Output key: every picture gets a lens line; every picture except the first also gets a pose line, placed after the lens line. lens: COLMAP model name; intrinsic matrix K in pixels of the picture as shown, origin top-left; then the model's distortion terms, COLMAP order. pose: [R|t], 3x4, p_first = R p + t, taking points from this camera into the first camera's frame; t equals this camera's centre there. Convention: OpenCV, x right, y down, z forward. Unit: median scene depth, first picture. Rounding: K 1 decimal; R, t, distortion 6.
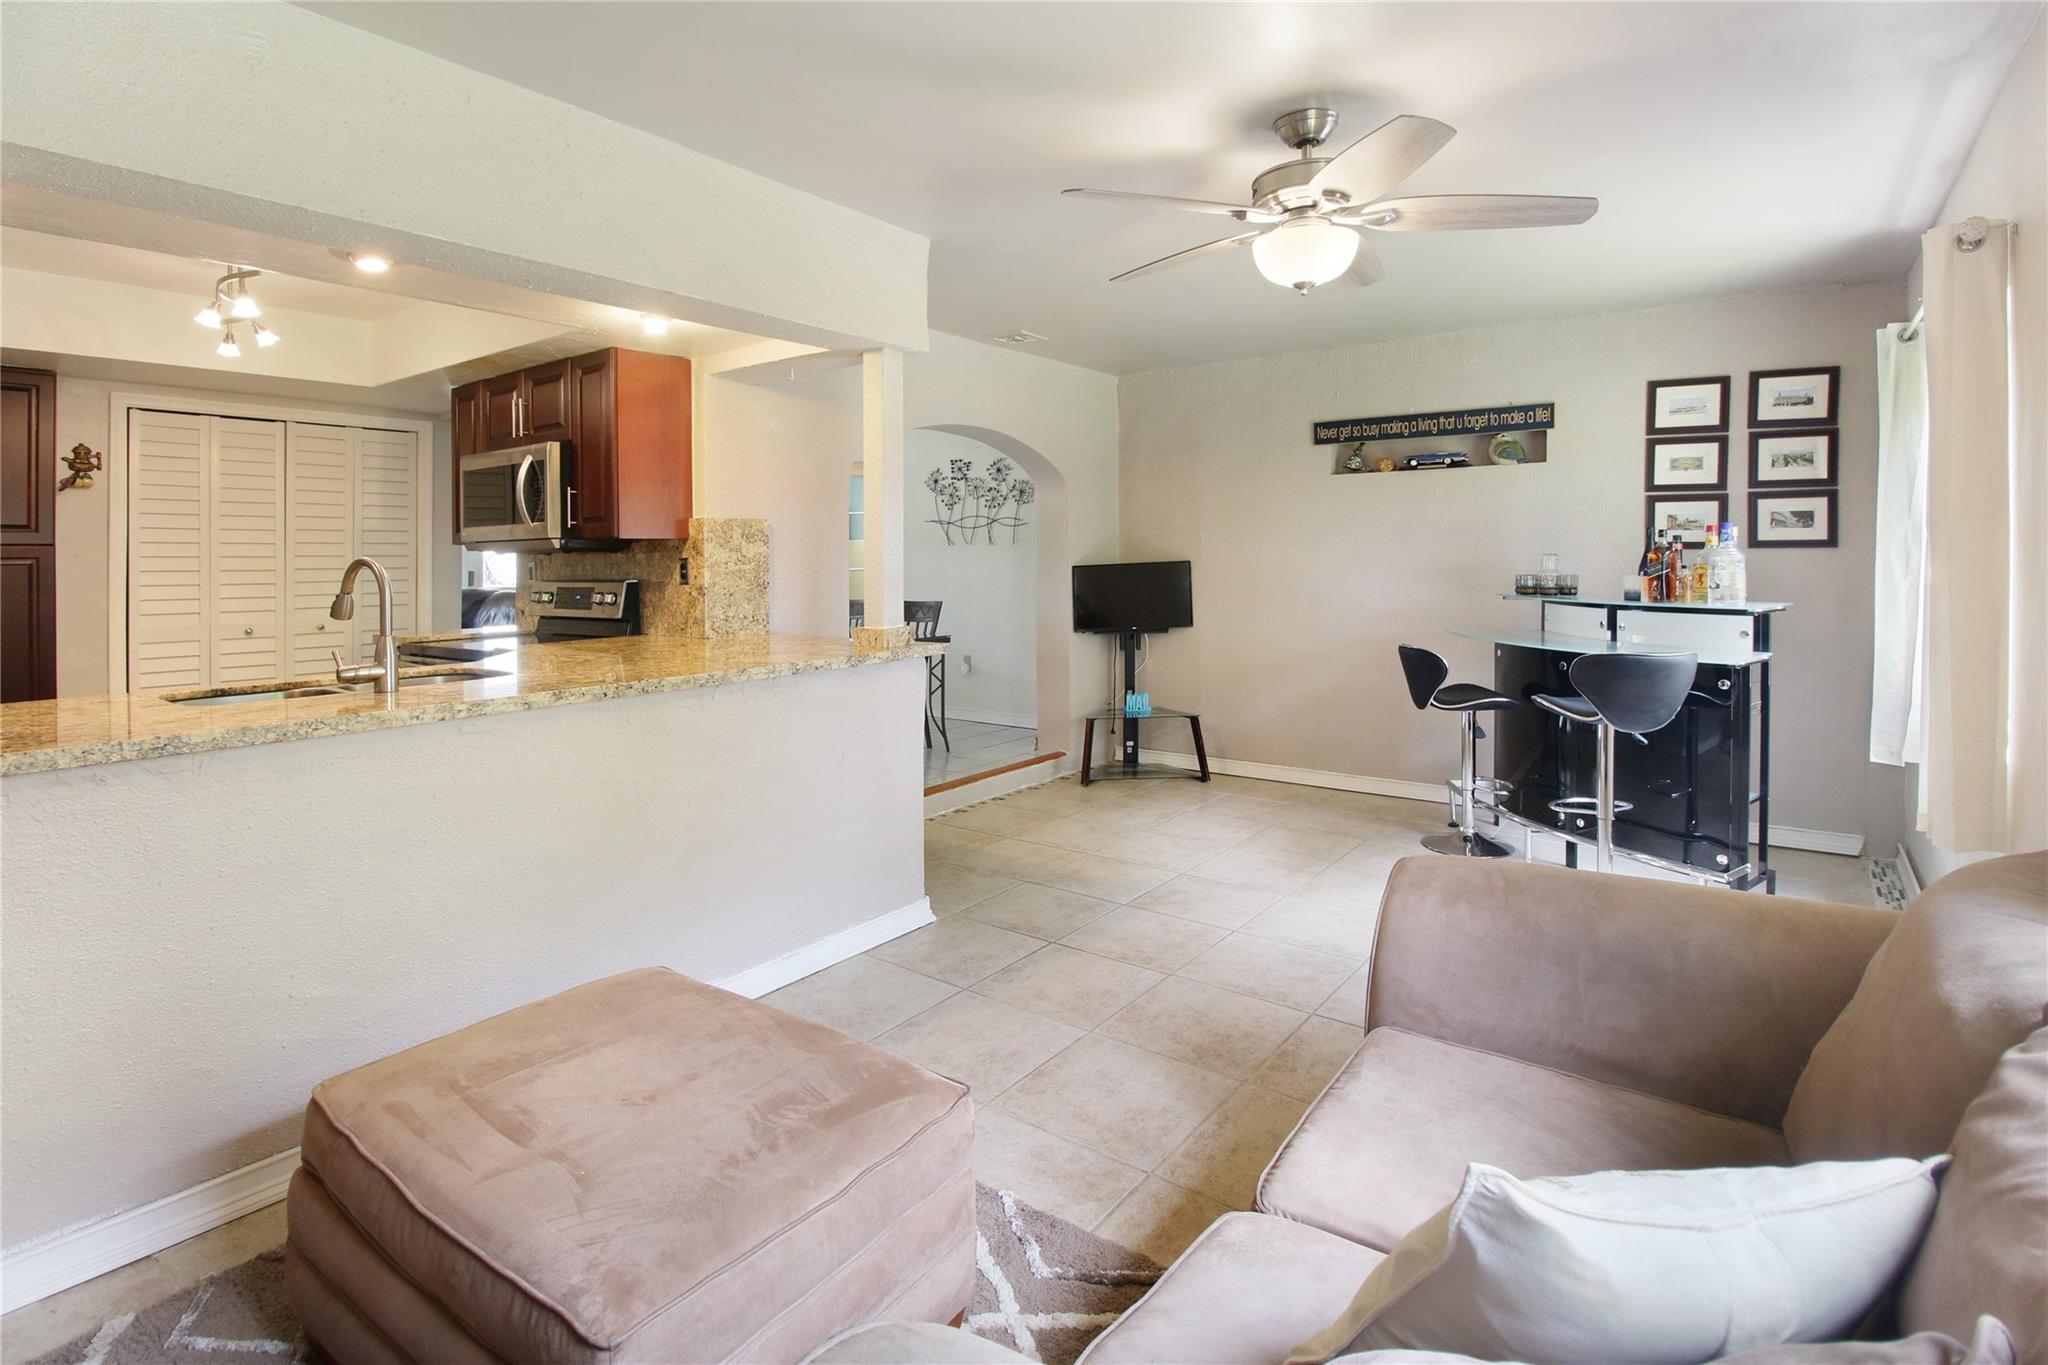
lens RADIAL K [[1010.1, 0, 1004.9], [0, 1010.1, 560.3], [0, 0, 1]] dist [-0.004977, -0.002562]
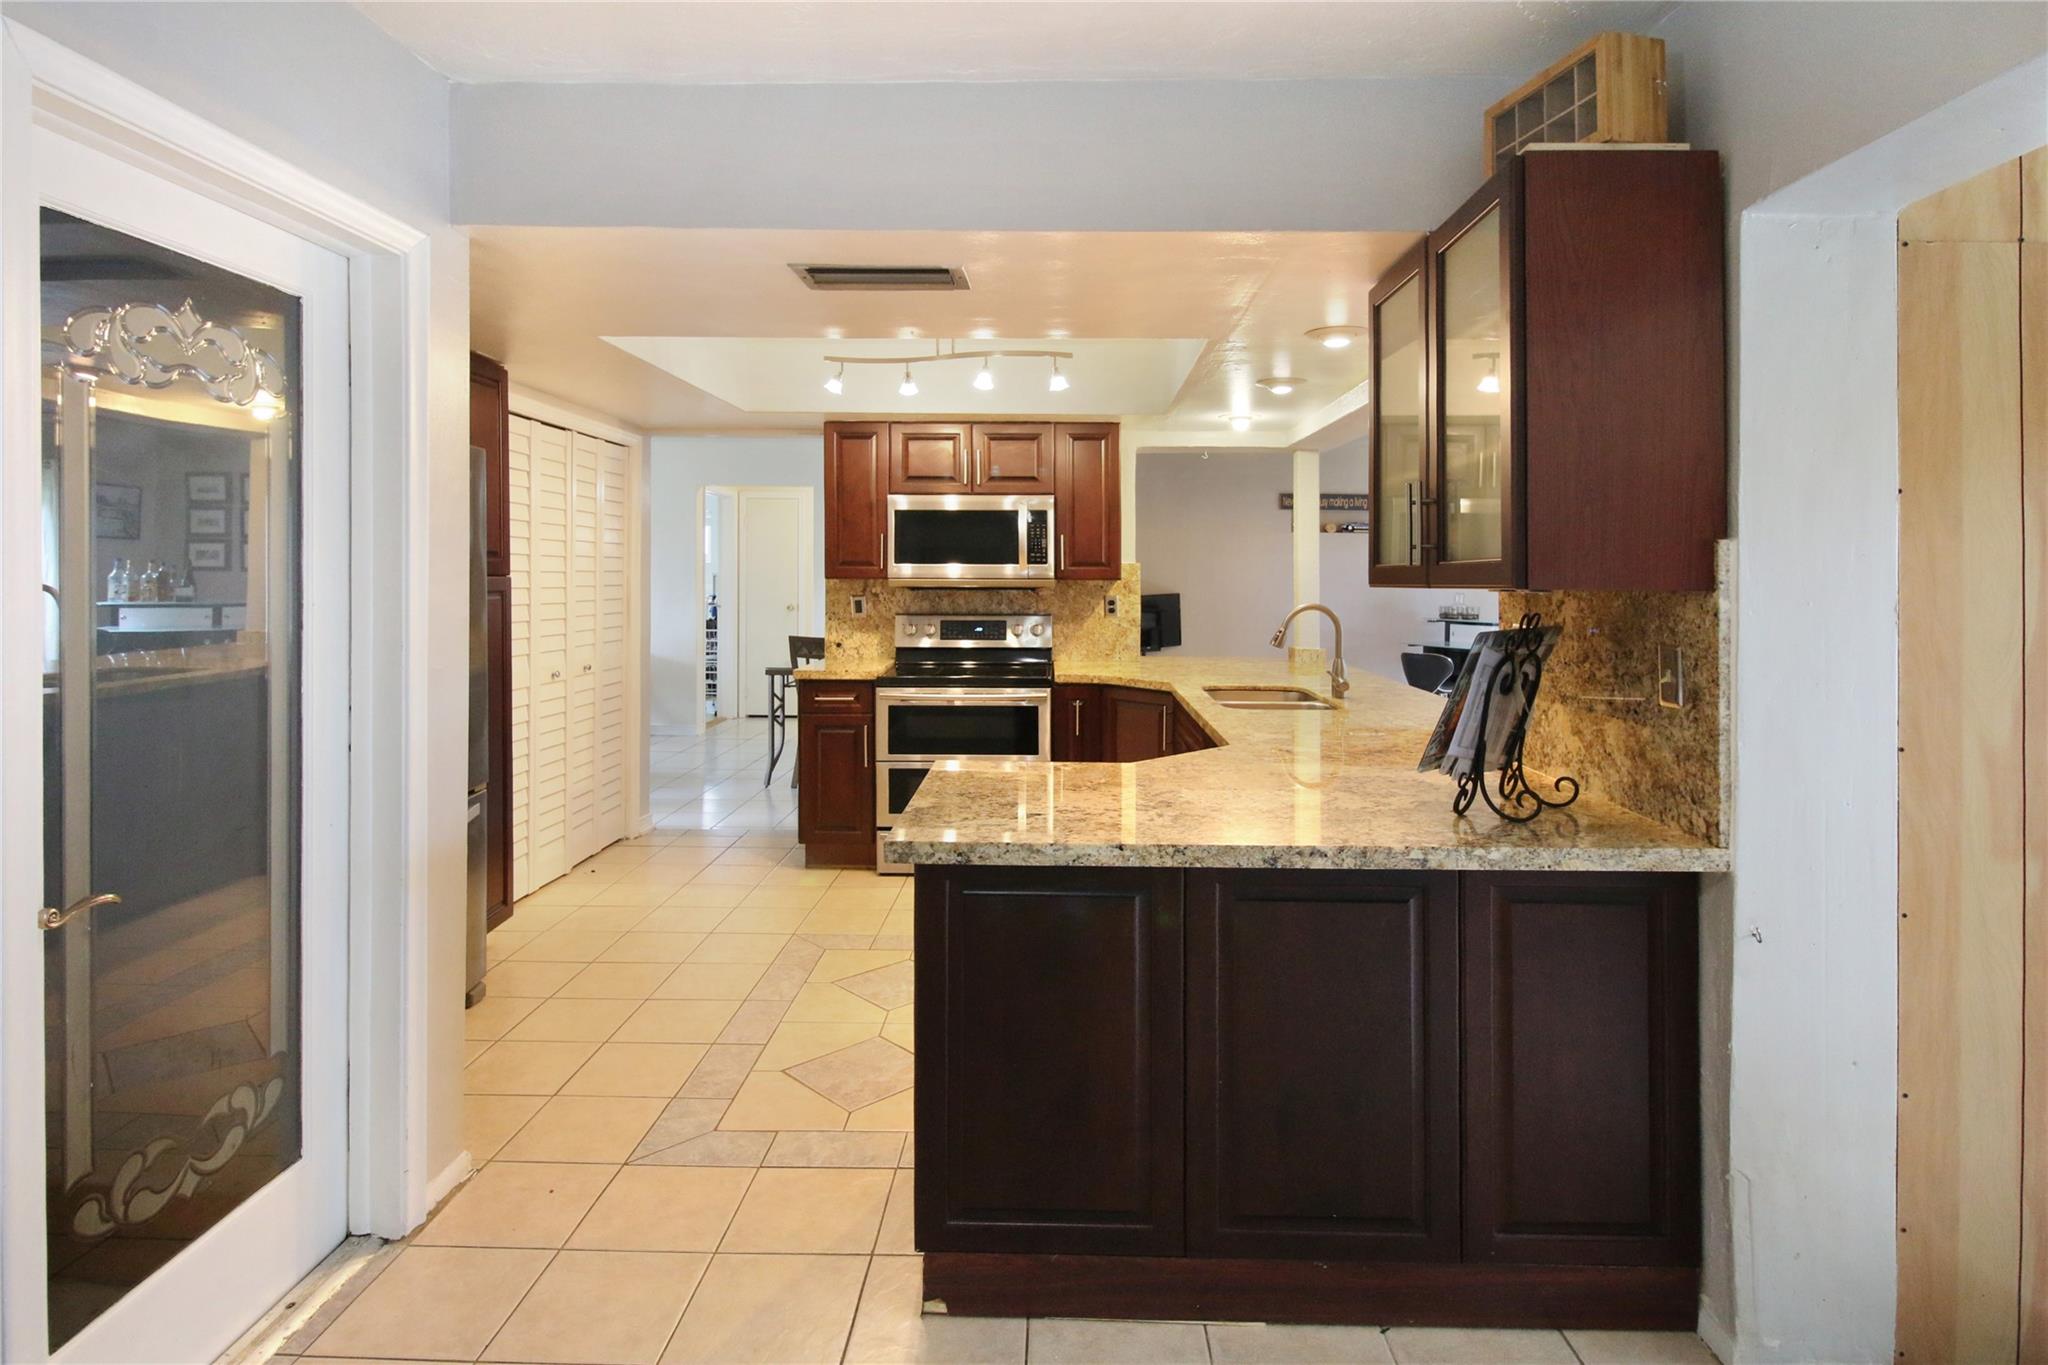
lens RADIAL K [[1052.3, 0, 1021.7], [0, 1052.3, 571.1], [0, 0, 1]] dist [0.009444, -0.007654]
pose [[0.812585, 0.016066, 0.582621, -1.011993], [-0.013394, 0.999871, -0.008891, -0.016511], [-0.582688, -0.000579, 0.812696, 0.040334]]
